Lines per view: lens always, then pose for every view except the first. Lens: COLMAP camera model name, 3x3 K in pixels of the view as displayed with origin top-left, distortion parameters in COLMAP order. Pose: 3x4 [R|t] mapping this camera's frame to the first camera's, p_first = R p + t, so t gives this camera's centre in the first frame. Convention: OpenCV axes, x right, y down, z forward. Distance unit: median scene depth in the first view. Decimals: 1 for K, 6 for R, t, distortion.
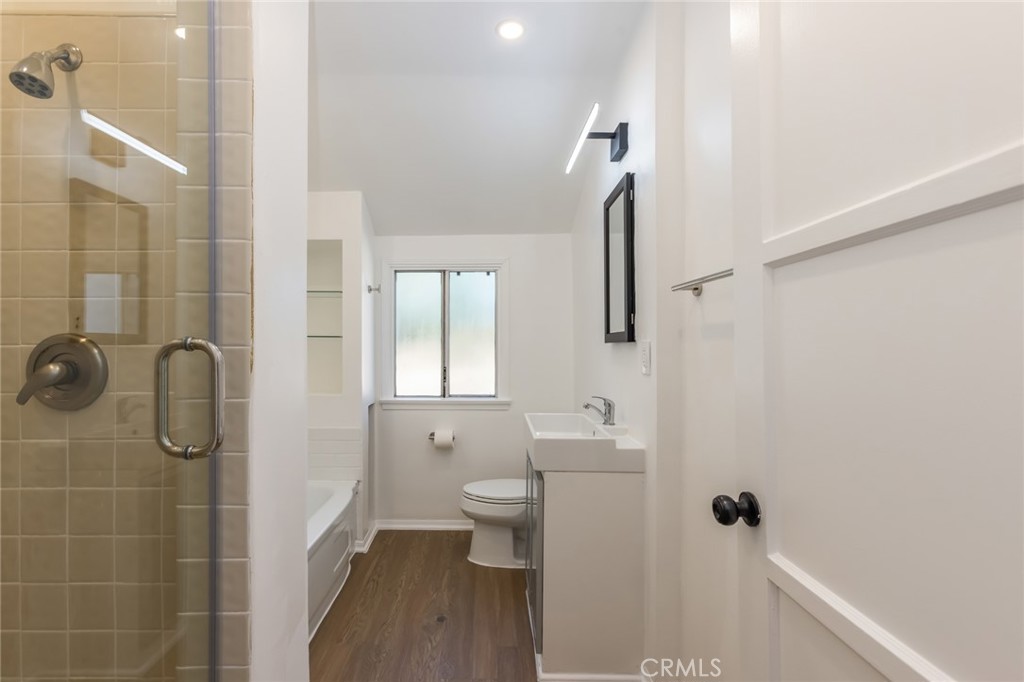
lens RADIAL K [[476.9, 0, 510.9], [0, 476.9, 345.6], [0, 0, 1]] dist [-0.017729, 0.015379]
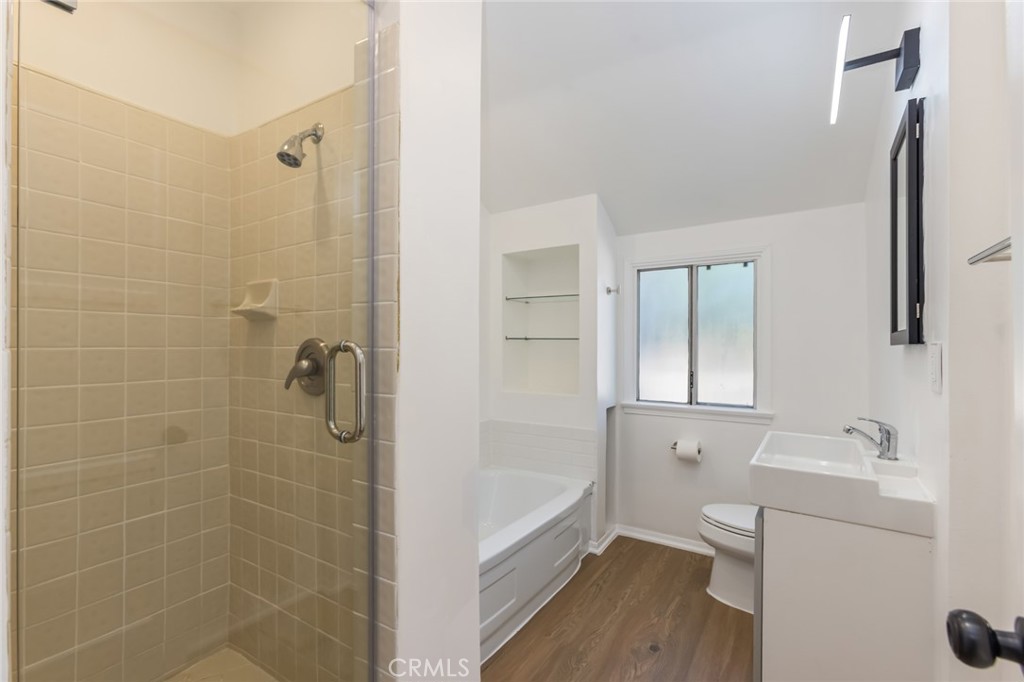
lens RADIAL K [[476.9, 0, 510.9], [0, 476.9, 345.6], [0, 0, 1]] dist [-0.017729, 0.015379]
pose [[0.832905, 0.002411, -0.553411, 0.127695], [-0.004317, 0.999988, -0.002140, -0.001522], [0.553400, 0.004172, 0.832905, 0.087818]]
